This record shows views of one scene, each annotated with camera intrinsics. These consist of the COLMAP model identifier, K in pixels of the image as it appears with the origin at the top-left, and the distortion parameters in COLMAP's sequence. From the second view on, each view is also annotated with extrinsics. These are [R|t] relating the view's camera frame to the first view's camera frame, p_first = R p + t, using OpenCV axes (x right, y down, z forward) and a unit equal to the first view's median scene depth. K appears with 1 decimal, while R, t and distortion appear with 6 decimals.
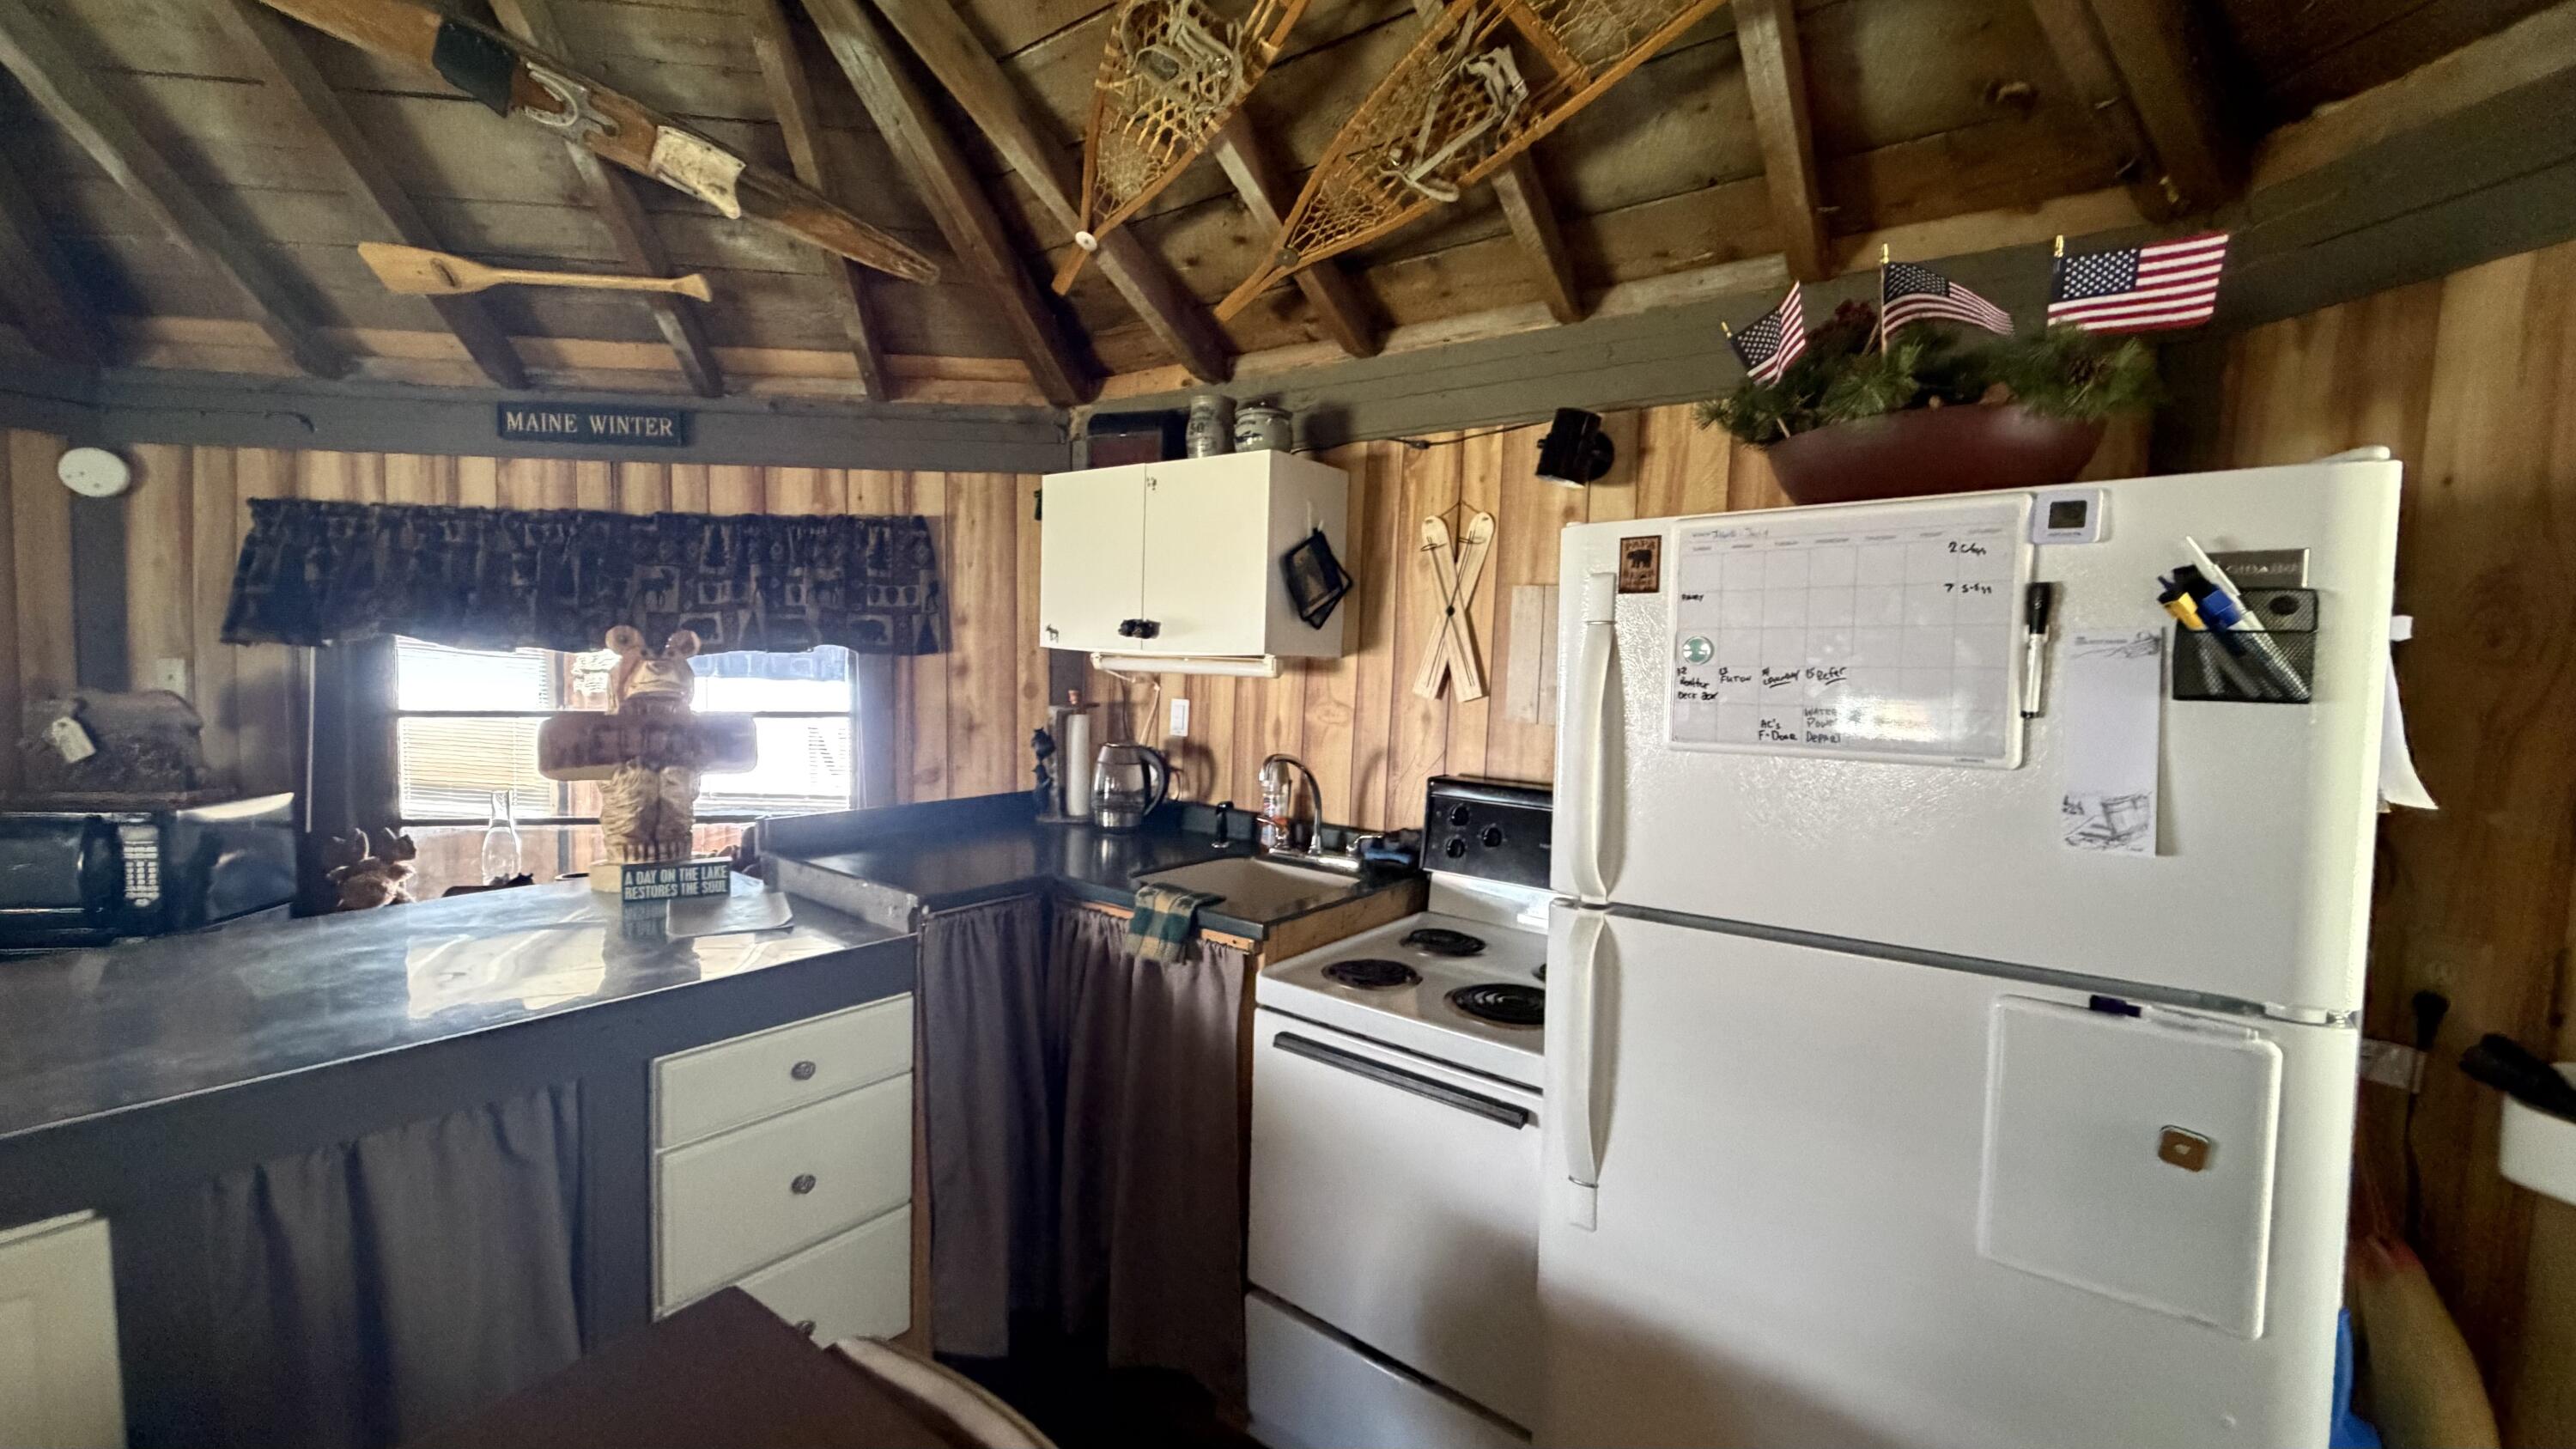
lens RADIAL K [[1004.8, 0, 1279.9], [0, 1004.8, 710.8], [0, 0, 1]] dist [-0.000887, 0.000072]
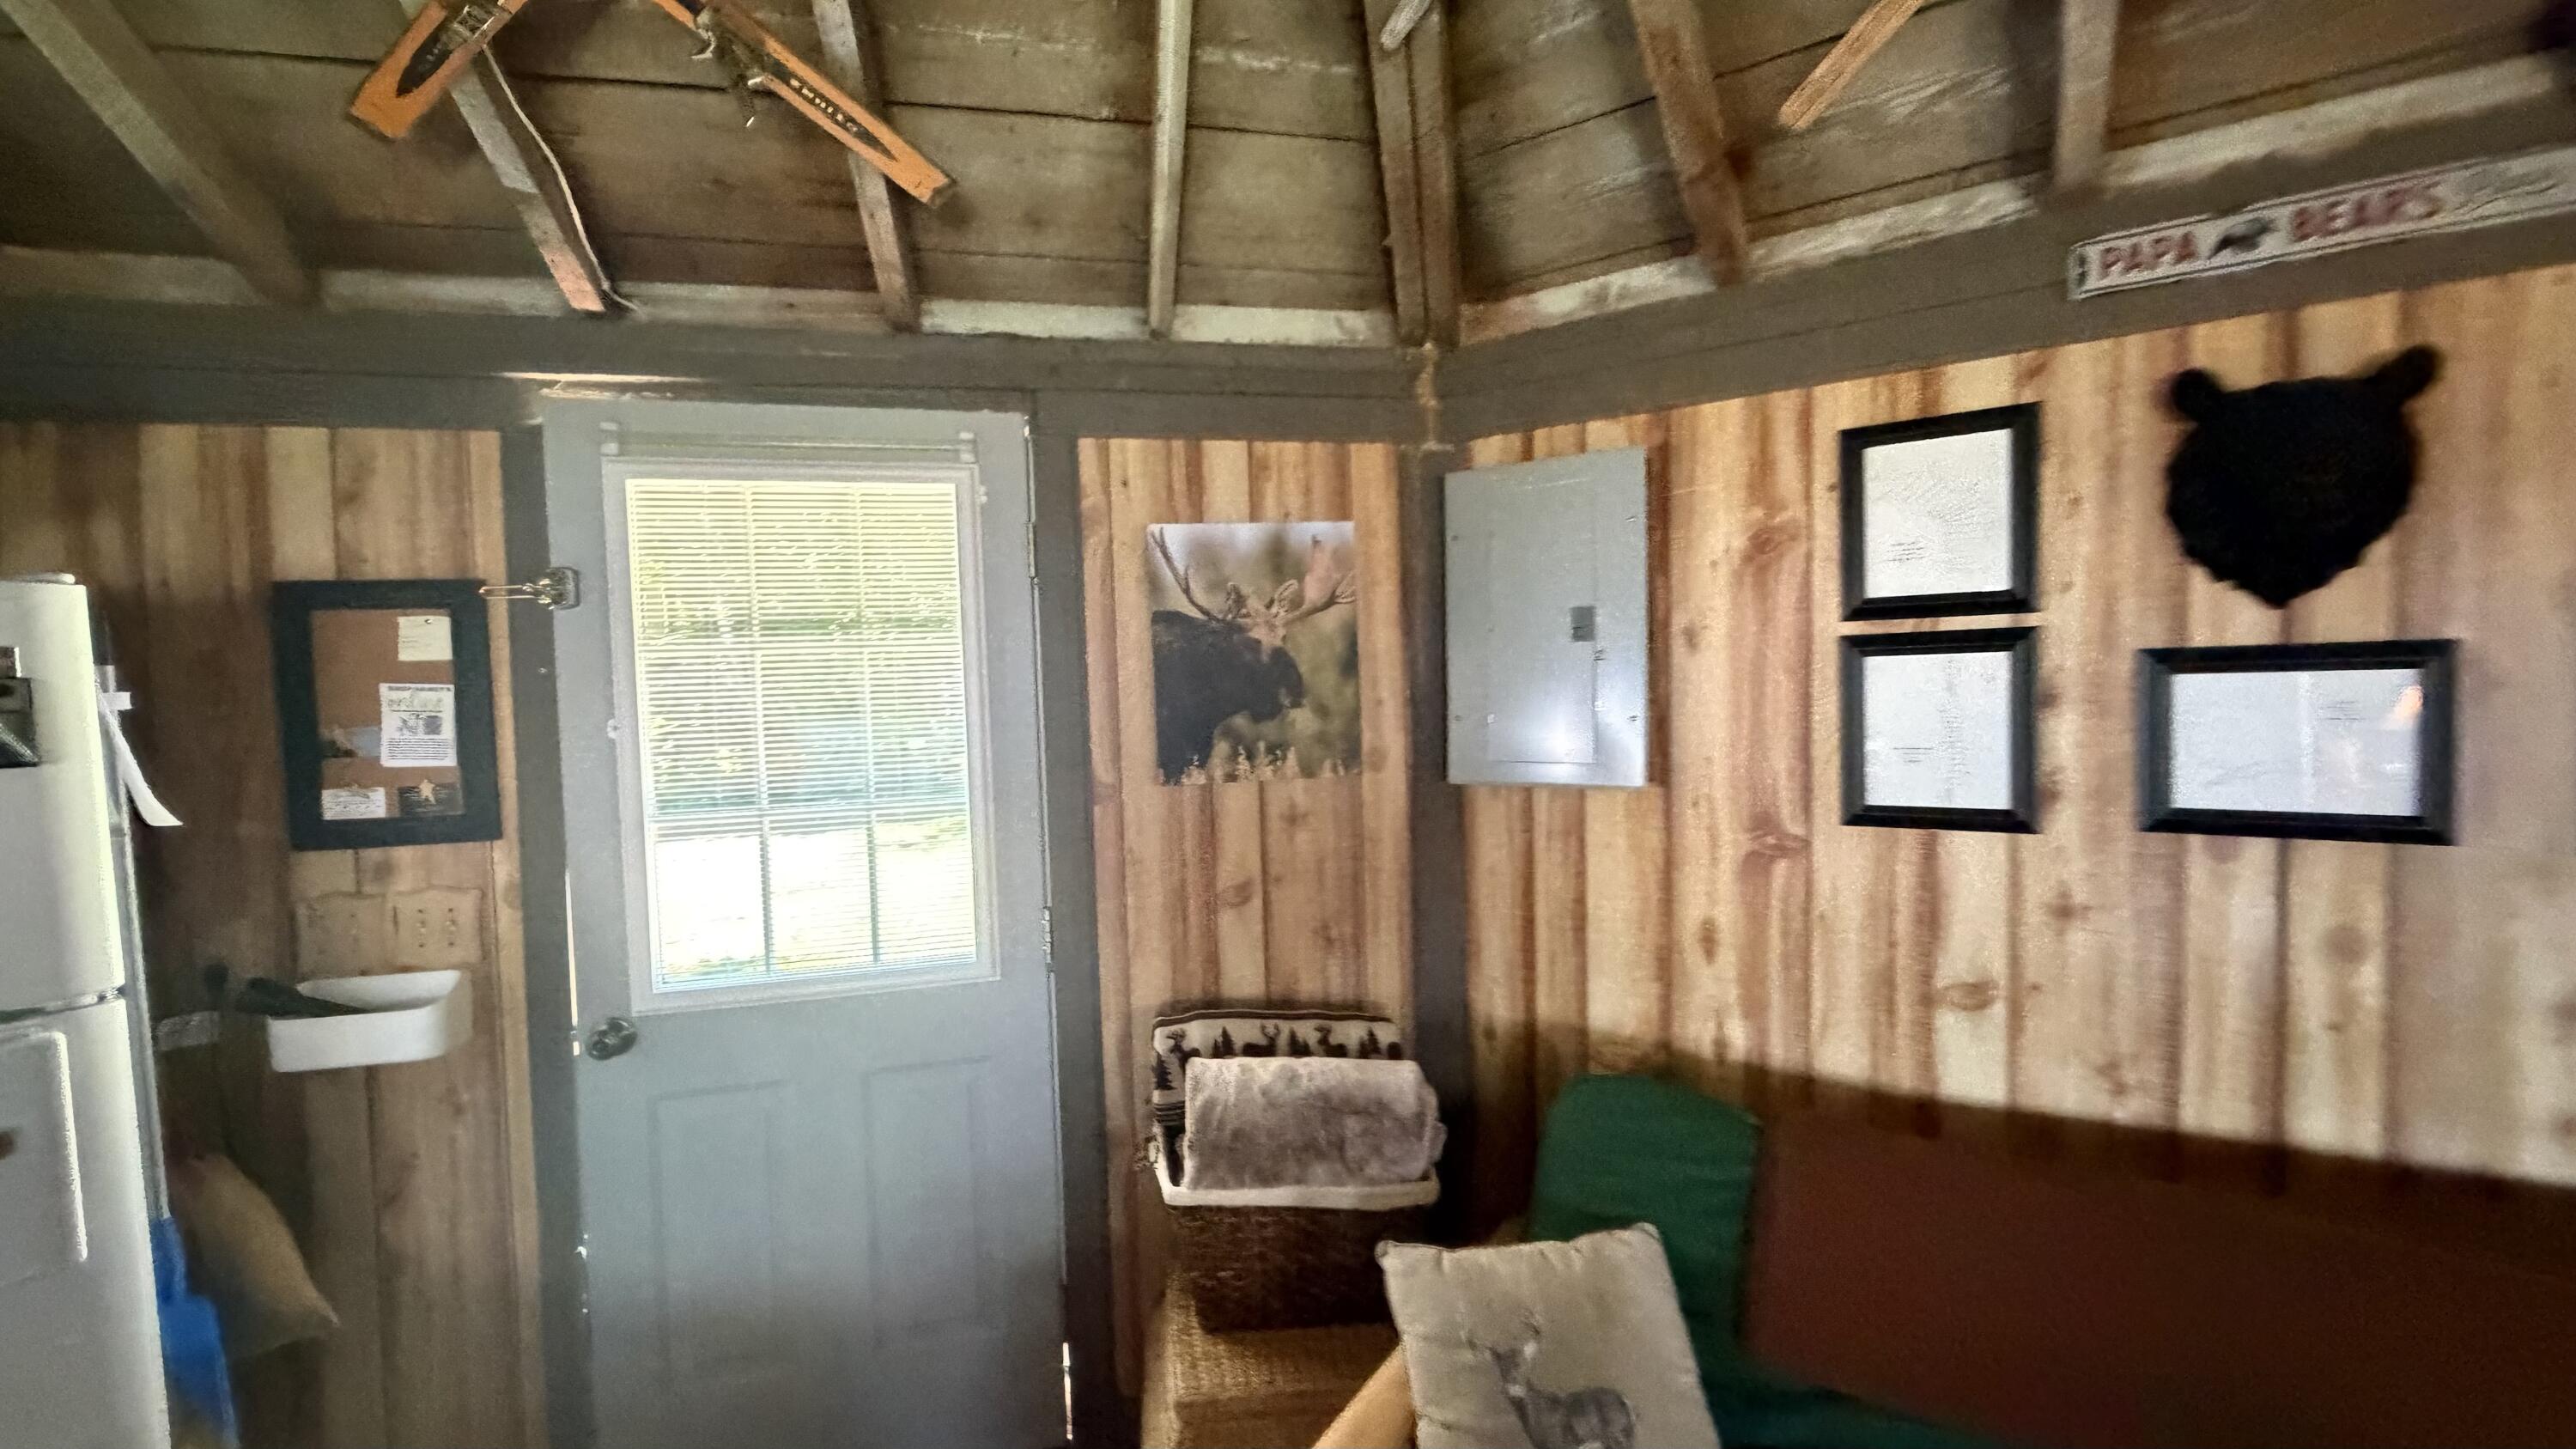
lens RADIAL K [[1004.8, 0, 1279.9], [0, 1004.8, 710.8], [0, 0, 1]] dist [-0.000887, 0.000072]
pose [[-0.060369, -0.058502, 0.996460, -0.292745], [0.097511, 0.993161, 0.064215, -0.004250], [-0.993402, 0.101042, -0.054251, -0.429346]]
